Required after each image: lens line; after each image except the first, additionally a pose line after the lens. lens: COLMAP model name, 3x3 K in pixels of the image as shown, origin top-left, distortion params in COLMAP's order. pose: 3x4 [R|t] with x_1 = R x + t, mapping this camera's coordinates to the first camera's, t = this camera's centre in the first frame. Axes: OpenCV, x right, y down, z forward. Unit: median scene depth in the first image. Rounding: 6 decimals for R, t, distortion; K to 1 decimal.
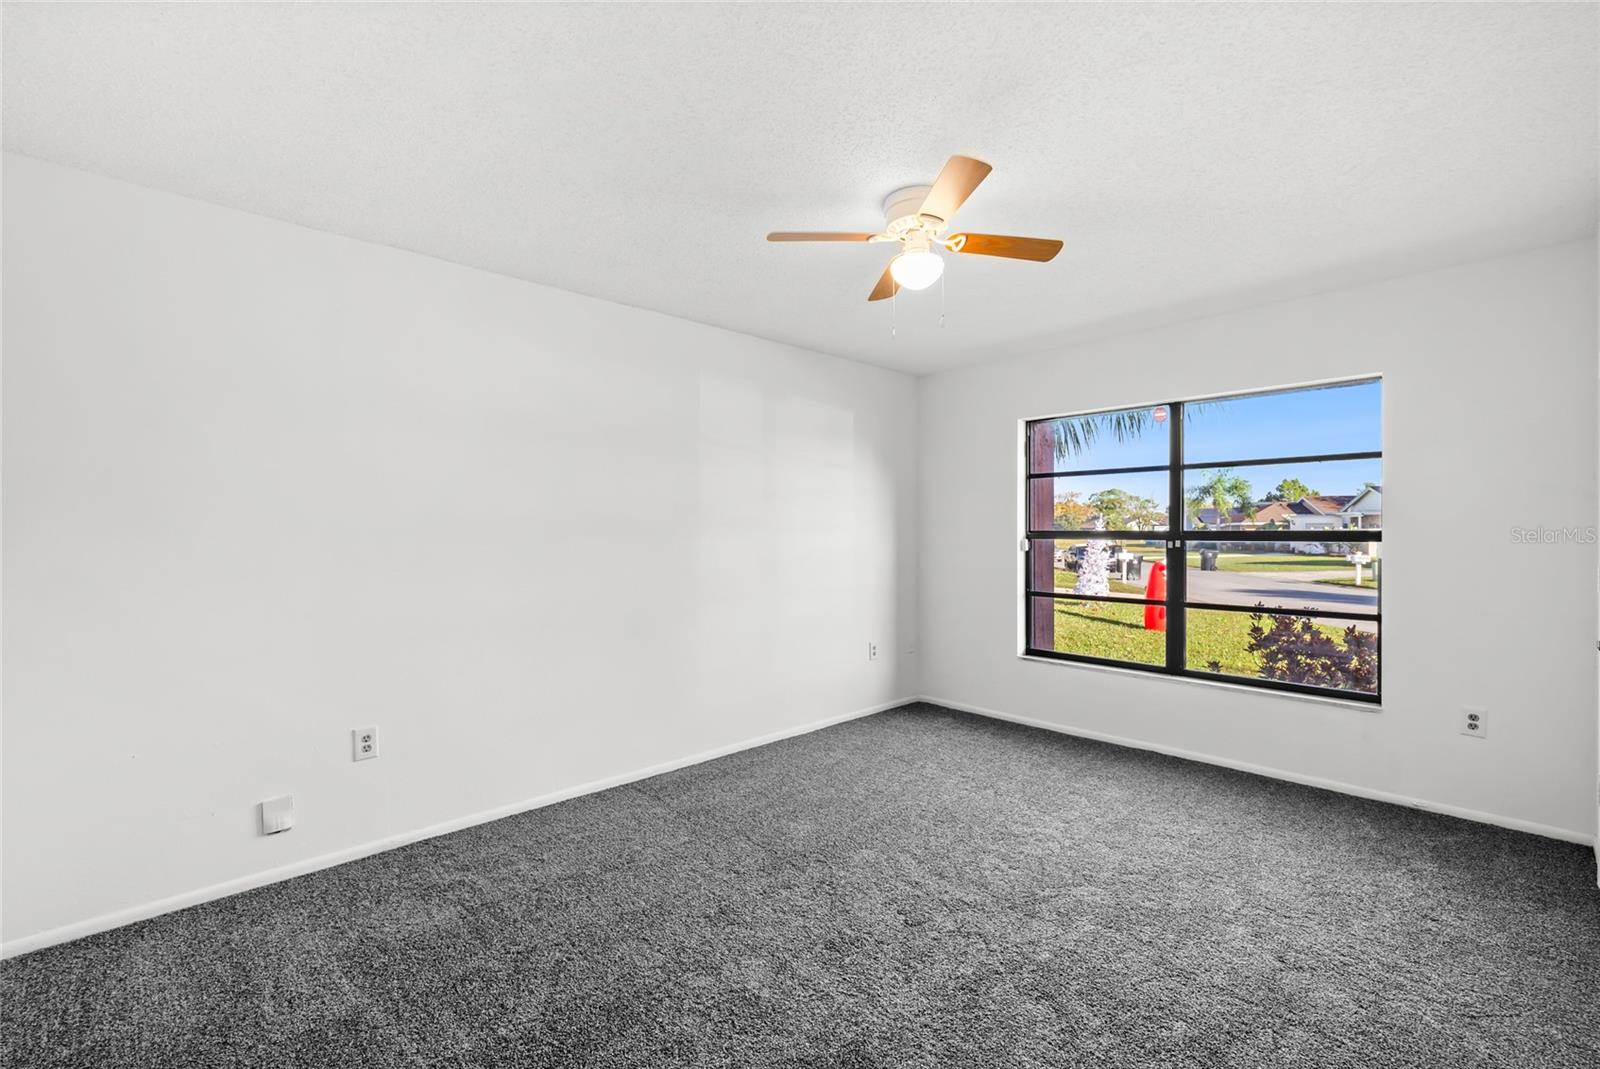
lens RADIAL K [[679.1, 0, 800.0], [0, 679.1, 534.5], [0, 0, 1]] dist [0.001551, -0.000082]
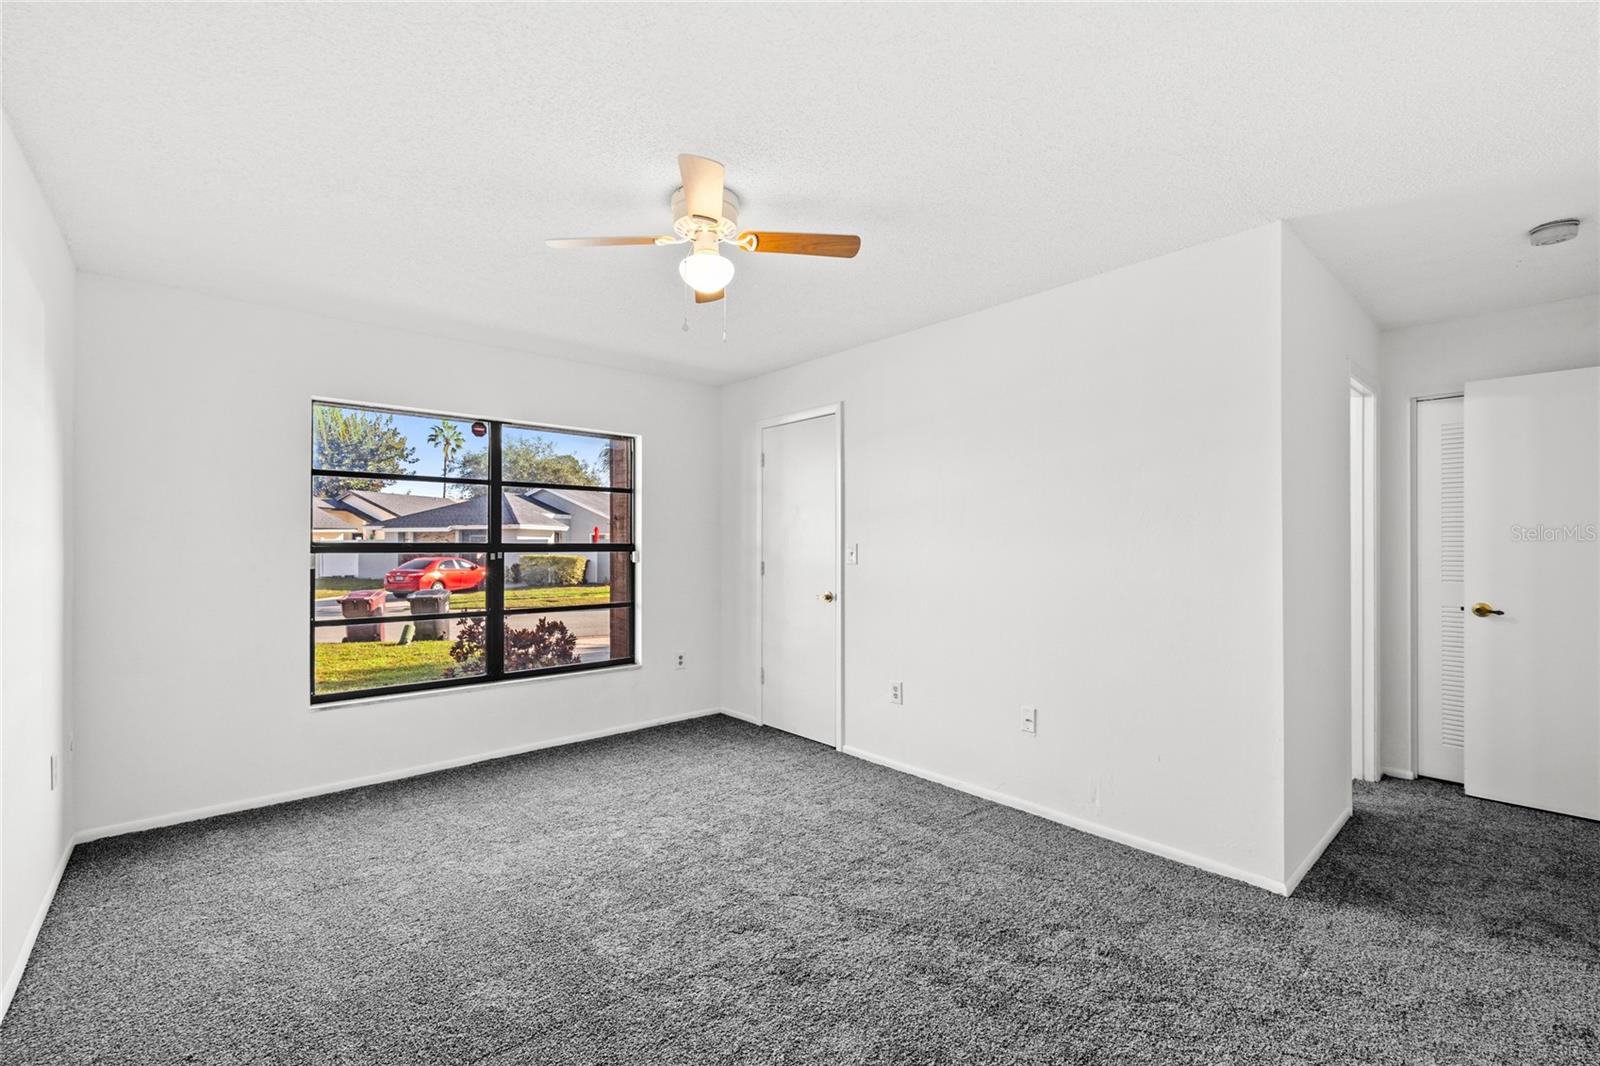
lens RADIAL K [[669.3, 0, 790.3], [0, 669.3, 540.6], [0, 0, 1]] dist [0.000815, 0.000118]
pose [[0.061293, 0.005980, 0.998102, -0.535747], [0.007435, 0.999952, -0.006448, 0.000675], [-0.998092, 0.007817, 0.061245, 0.569053]]
